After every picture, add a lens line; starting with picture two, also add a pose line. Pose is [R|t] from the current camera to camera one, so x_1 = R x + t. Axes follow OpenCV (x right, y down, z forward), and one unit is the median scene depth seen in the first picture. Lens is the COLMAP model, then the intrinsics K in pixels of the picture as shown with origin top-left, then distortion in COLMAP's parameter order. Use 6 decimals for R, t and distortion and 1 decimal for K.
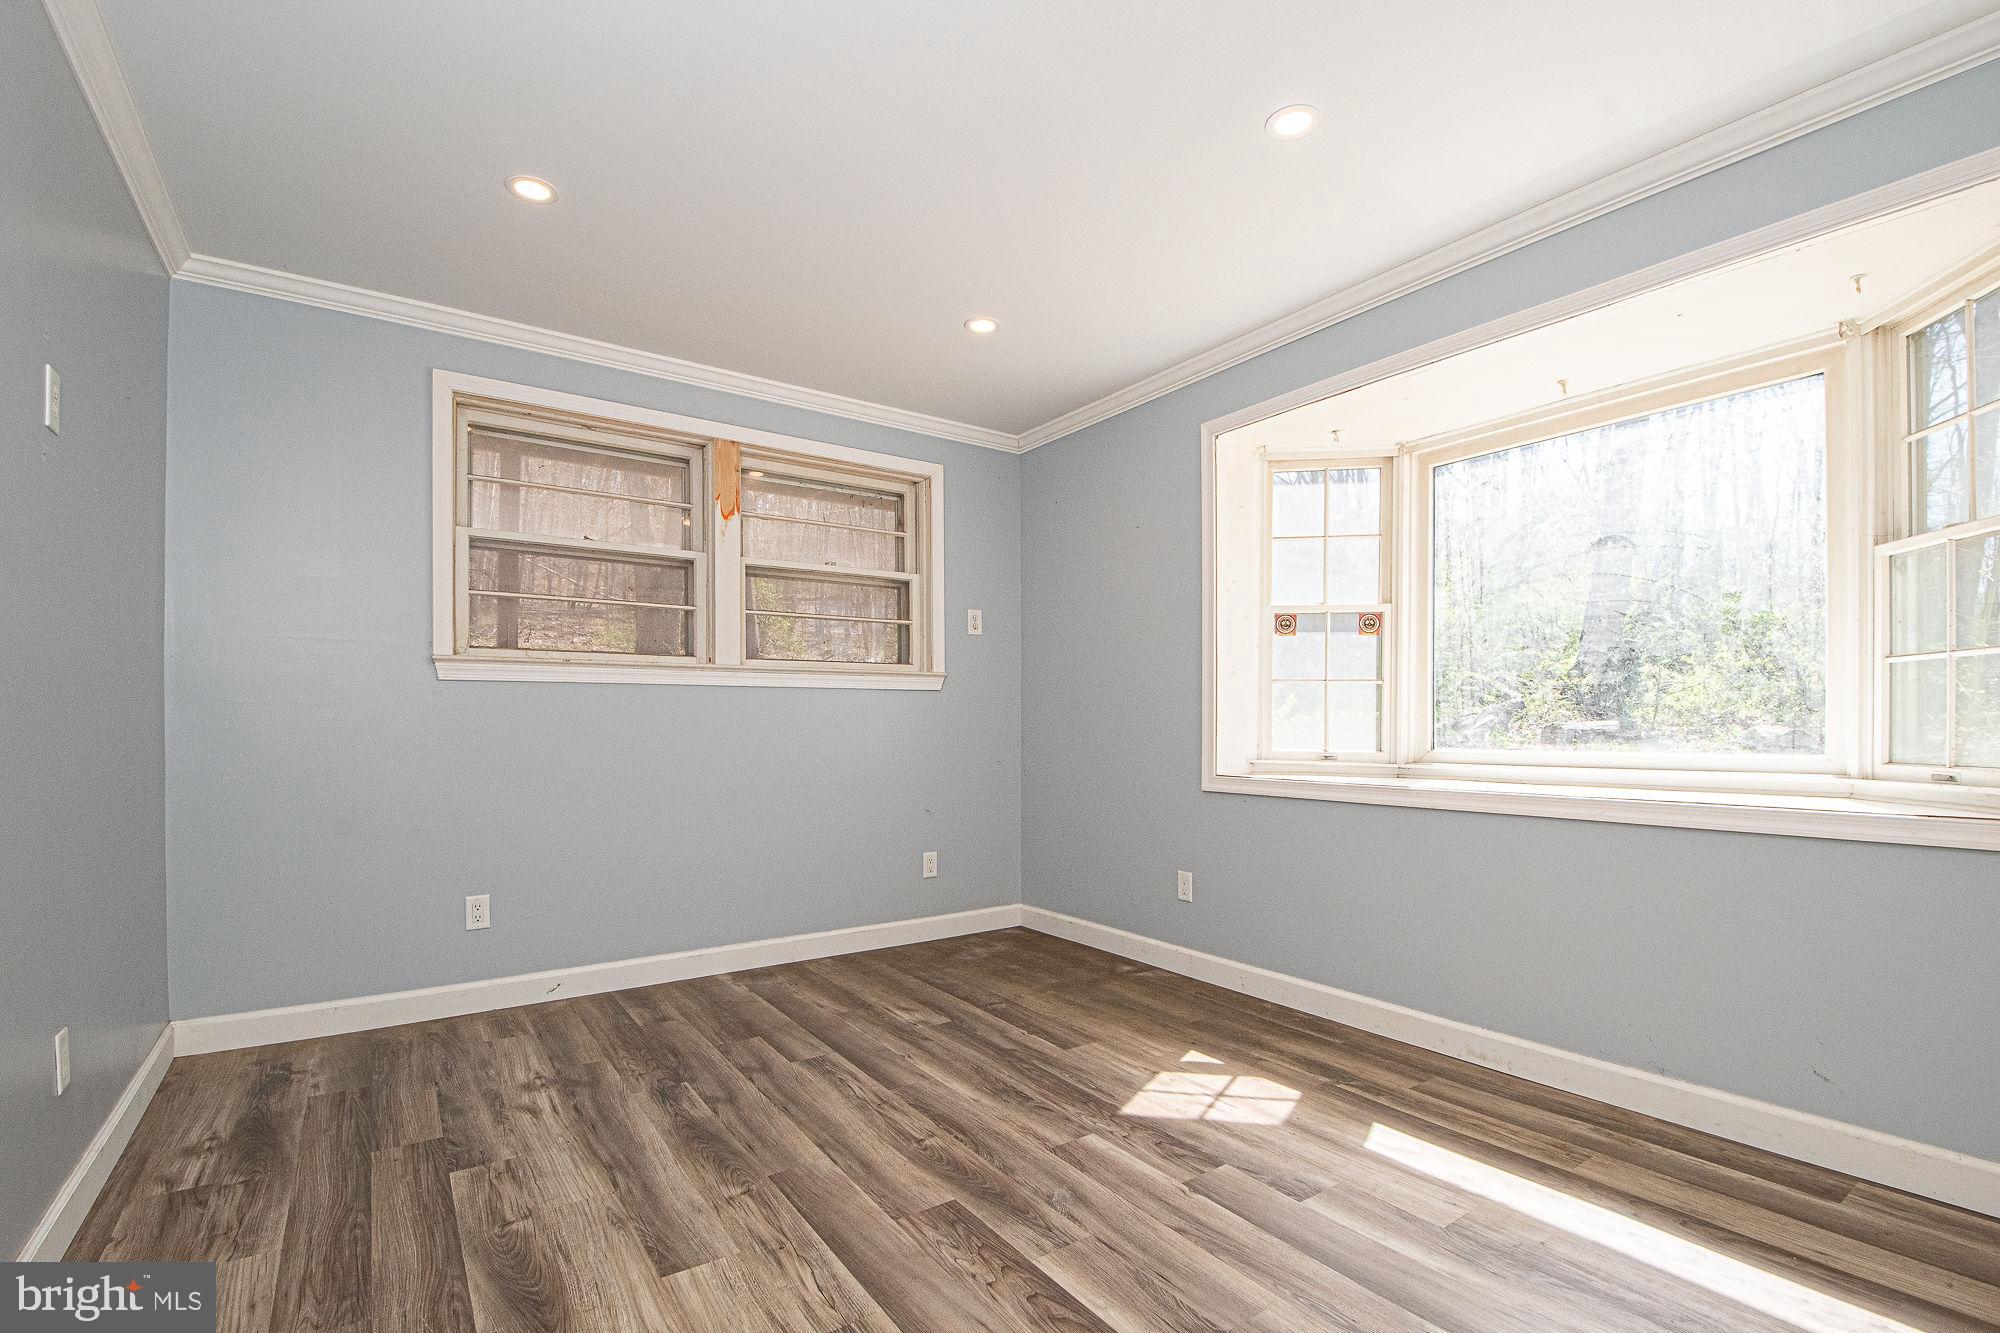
lens RADIAL K [[905.4, 0, 993.3], [0, 905.4, 727.2], [0, 0, 1]] dist [-0.001148, -0.011692]
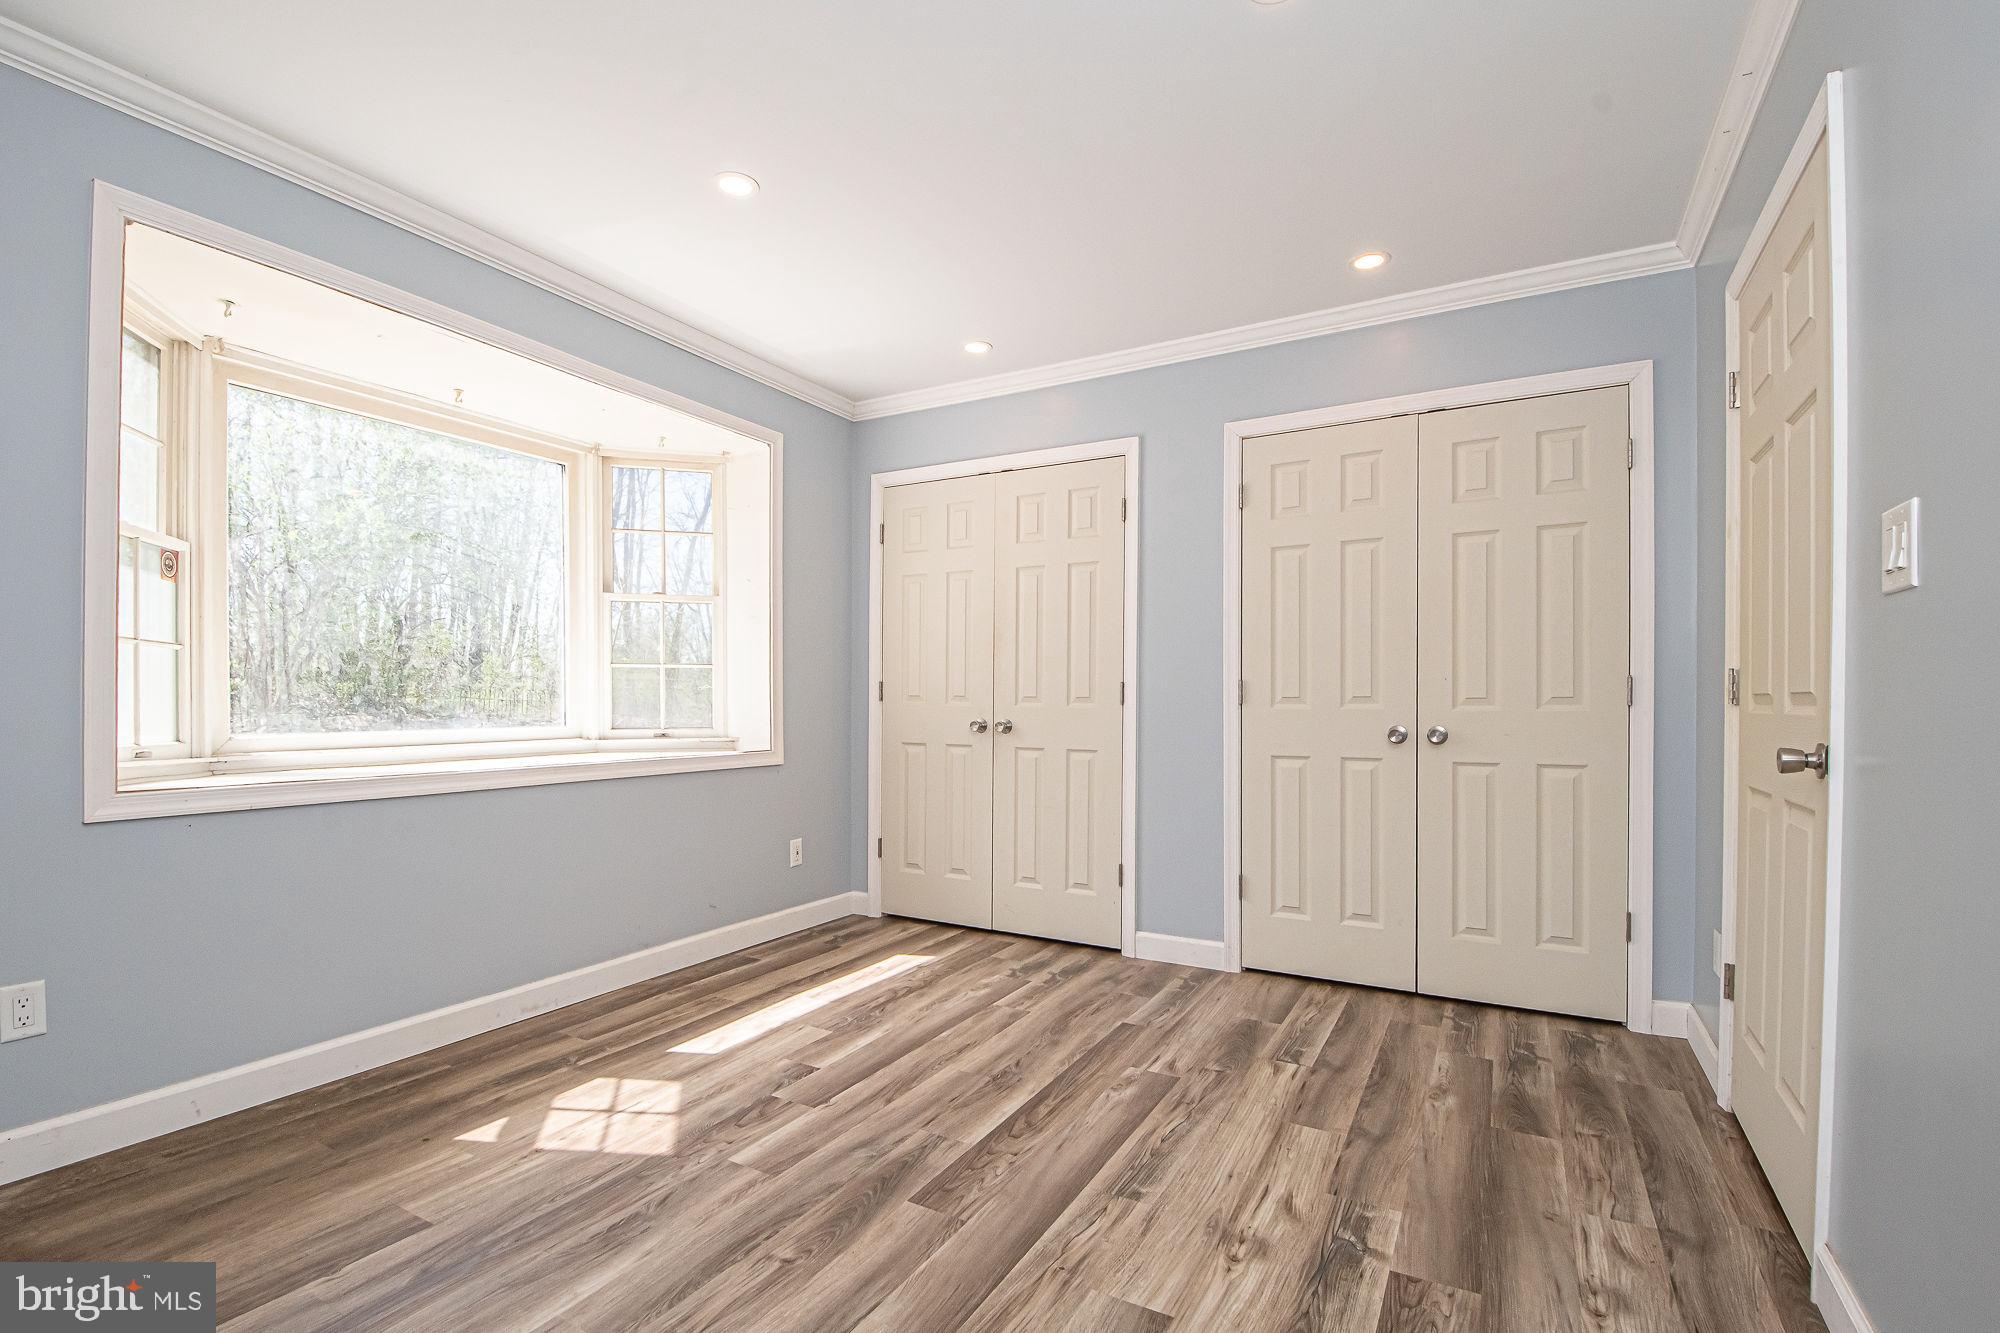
lens RADIAL K [[905.4, 0, 1000.6], [0, 905.4, 704.8], [0, 0, 1]] dist [-0.001148, -0.011692]
pose [[-0.447115, -0.000699, 0.894476, -0.812989], [0.002599, 0.999994, 0.002081, -0.005146], [-0.894473, 0.003255, -0.447111, 1.151608]]
